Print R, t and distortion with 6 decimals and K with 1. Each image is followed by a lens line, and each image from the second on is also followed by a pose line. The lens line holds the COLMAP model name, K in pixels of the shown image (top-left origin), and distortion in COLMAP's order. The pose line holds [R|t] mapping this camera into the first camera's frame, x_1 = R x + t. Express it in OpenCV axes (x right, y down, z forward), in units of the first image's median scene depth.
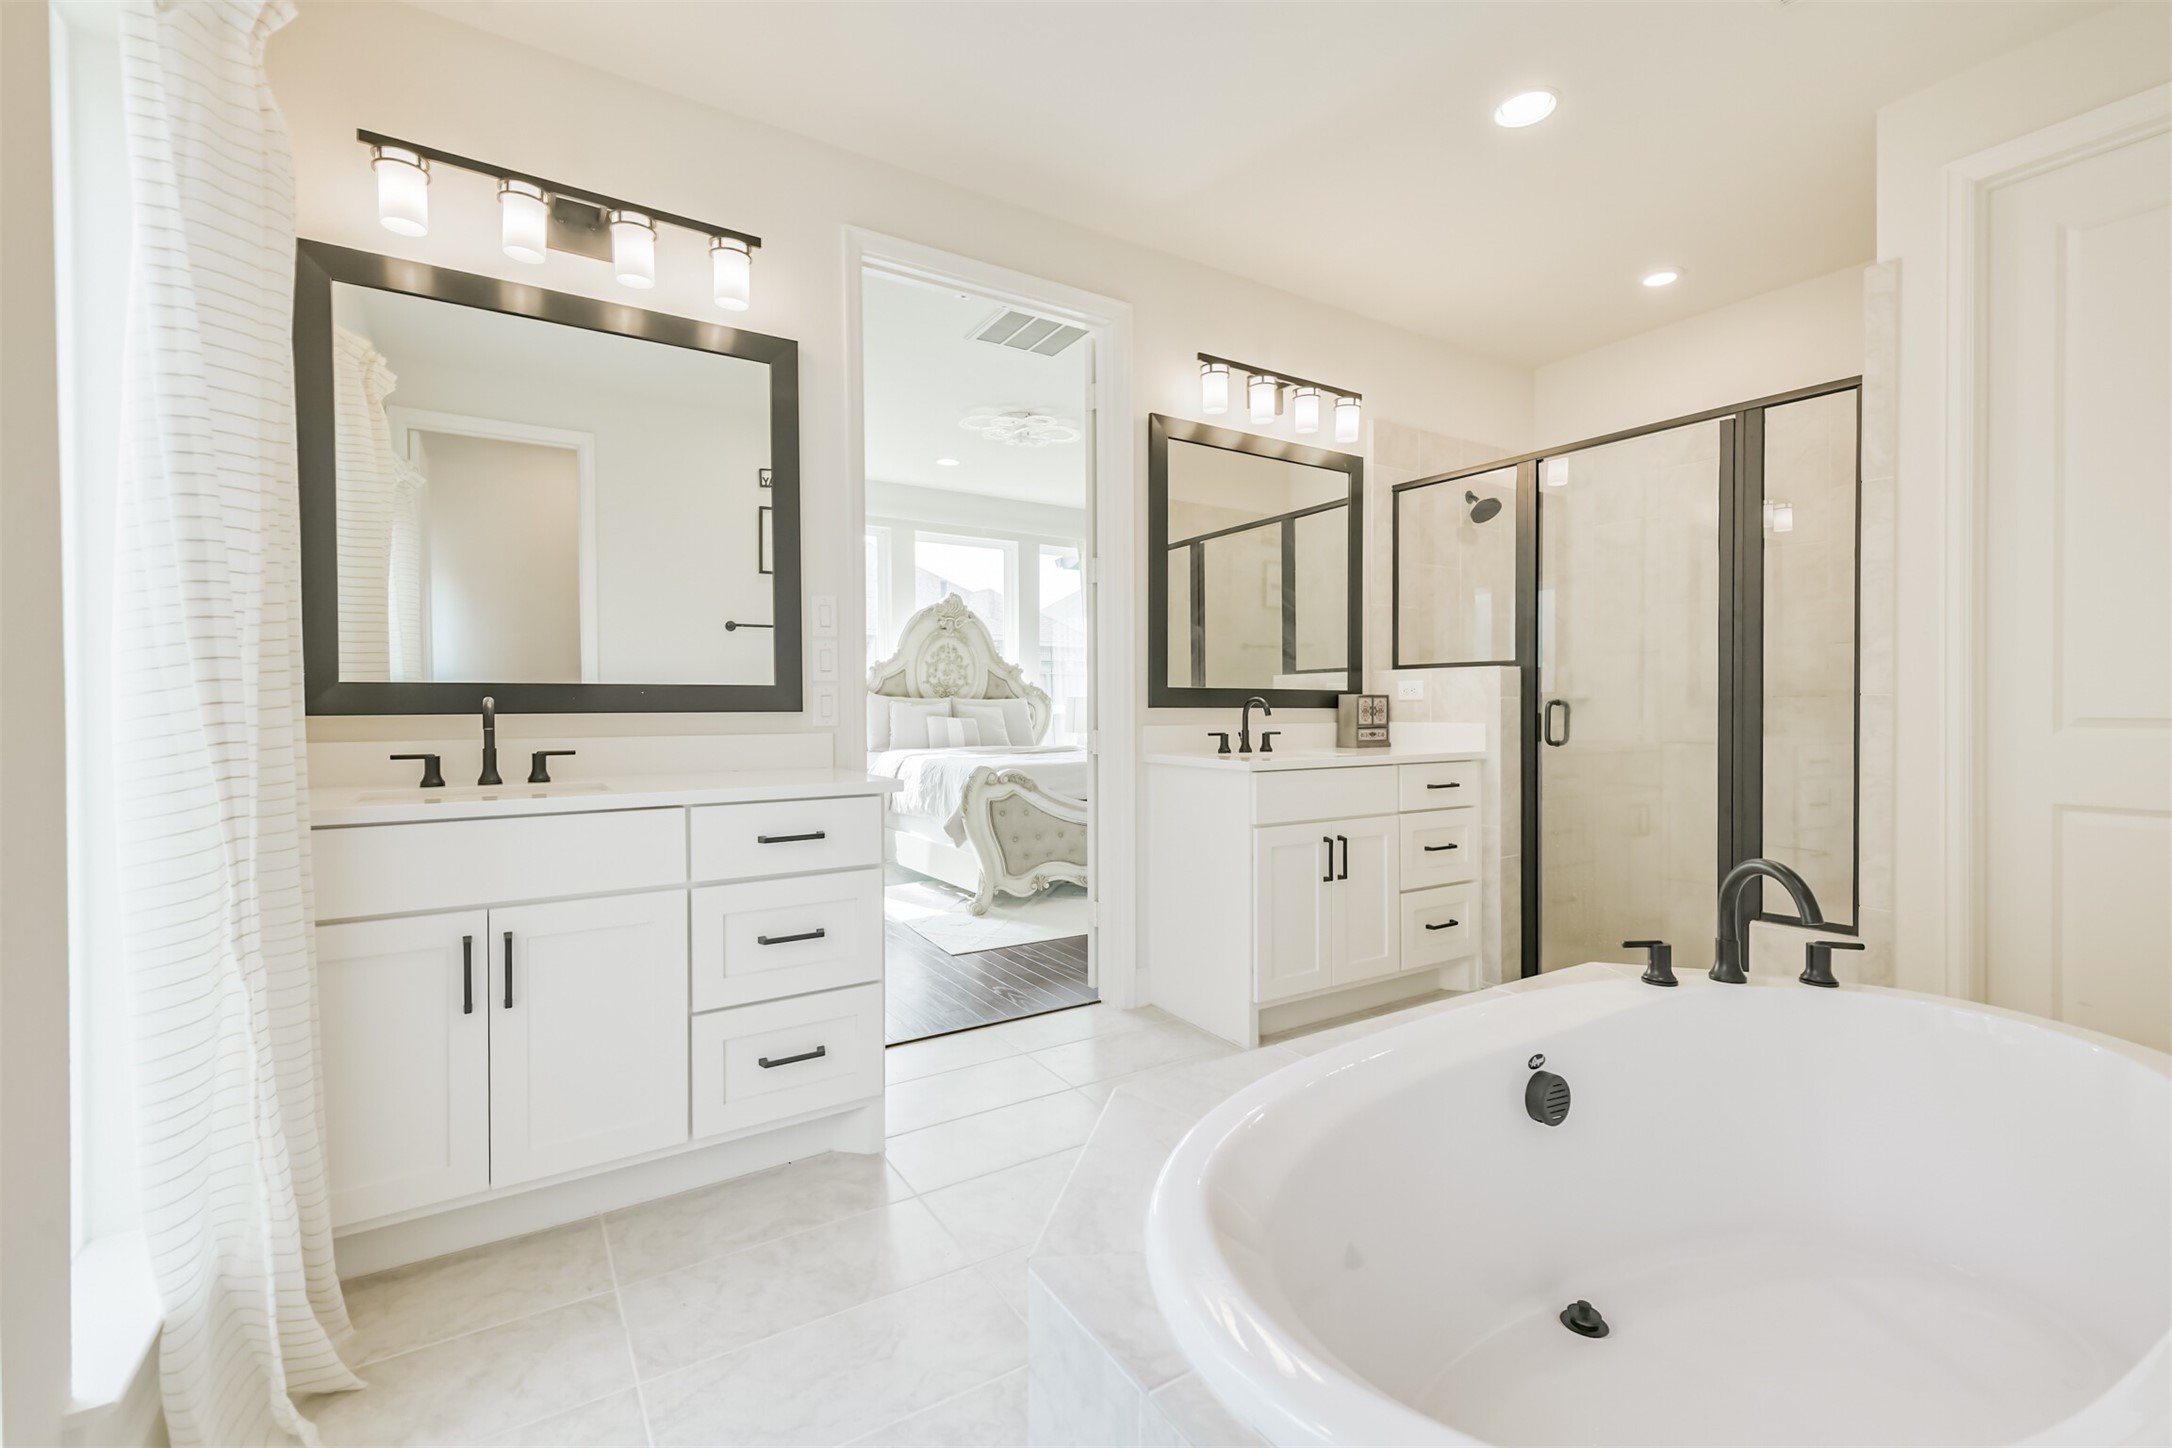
lens RADIAL K [[943.7, 0, 1092.5], [0, 943.7, 717.7], [0, 0, 1]] dist [0.001932, -0.001043]
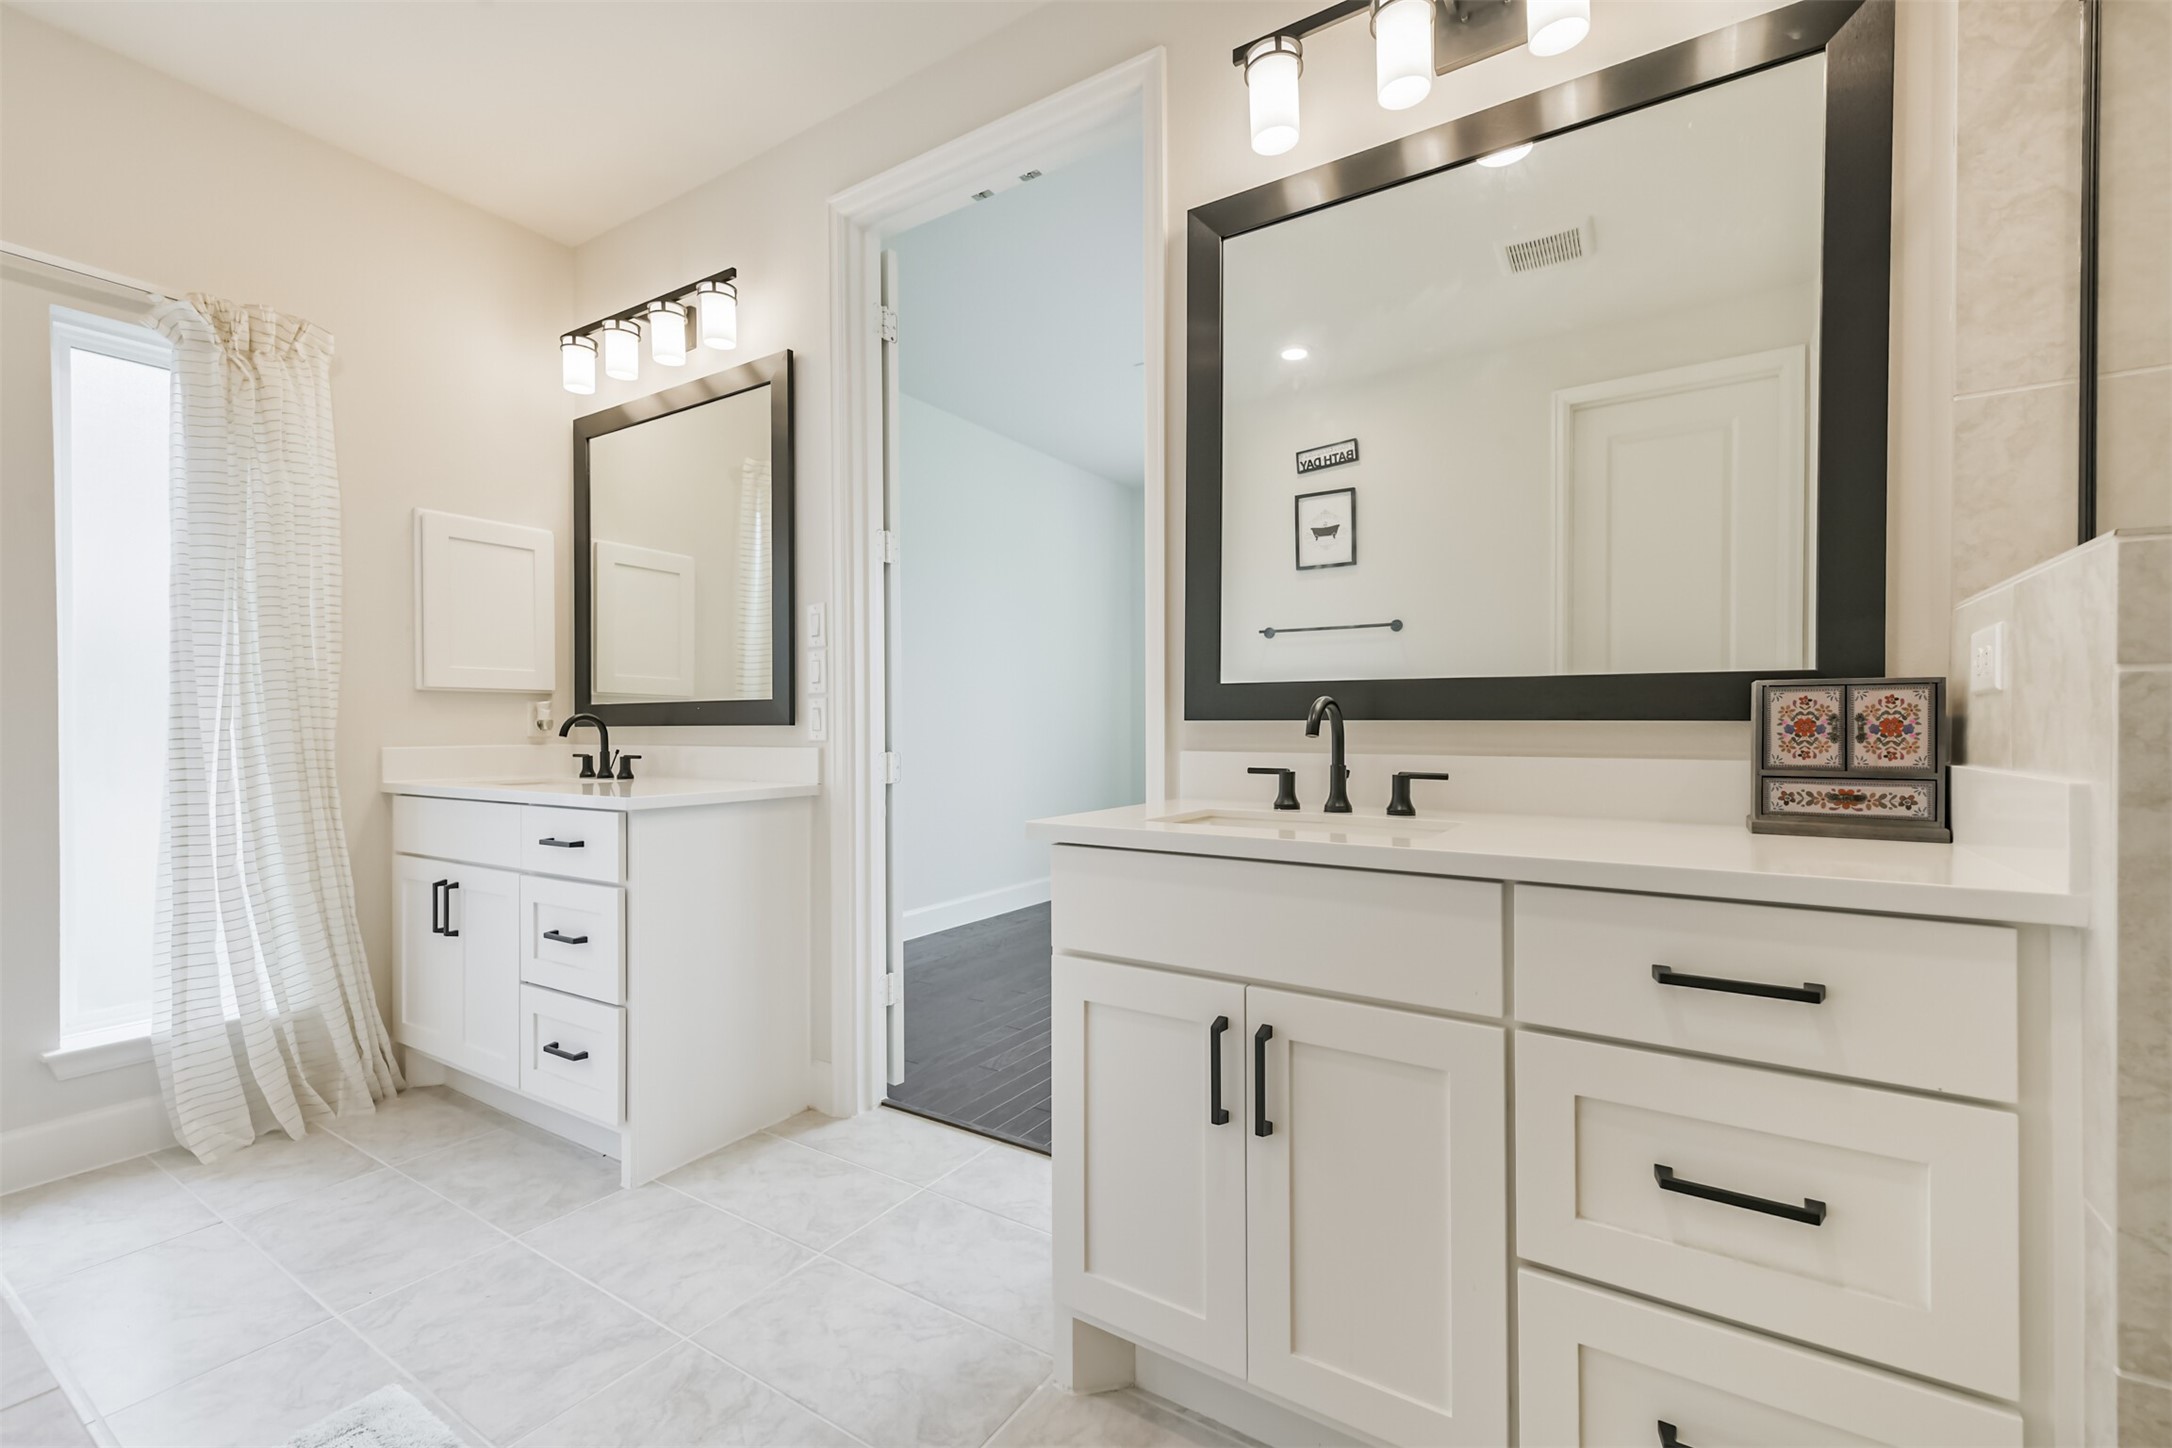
lens RADIAL K [[943.7, 0, 1104.1], [0, 943.7, 727.1], [0, 0, 1]] dist [0.001932, -0.001043]
pose [[0.403286, 0.002229, -0.915071, 0.562743], [-0.010044, 0.999948, -0.001991, -0.004854], [0.915019, 0.009994, 0.403287, 0.709679]]
